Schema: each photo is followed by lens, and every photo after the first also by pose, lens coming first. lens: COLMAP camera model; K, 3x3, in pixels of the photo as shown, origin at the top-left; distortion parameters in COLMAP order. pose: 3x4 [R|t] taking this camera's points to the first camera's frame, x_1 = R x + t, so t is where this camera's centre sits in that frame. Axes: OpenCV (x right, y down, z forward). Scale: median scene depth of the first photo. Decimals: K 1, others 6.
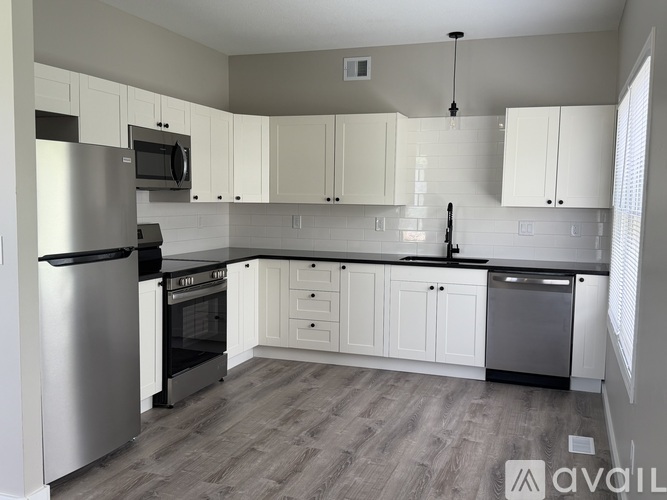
lens RADIAL K [[686.4, 0, 333.3], [0, 686.4, 254.3], [0, 0, 1]] dist [0.114261, 0.000000]
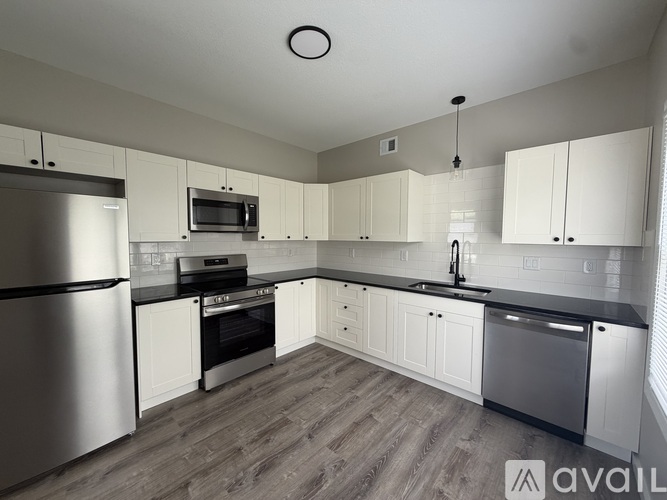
lens RADIAL K [[265.2, 0, 335.1], [0, 265.2, 249.4], [0, 0, 1]] dist [-0.001144, 0.000956]
pose [[0.918140, 0.009554, -0.396141, 0.172758], [-0.025380, 0.999074, -0.034728, -0.040252], [0.395442, 0.041939, 0.917533, 0.534072]]
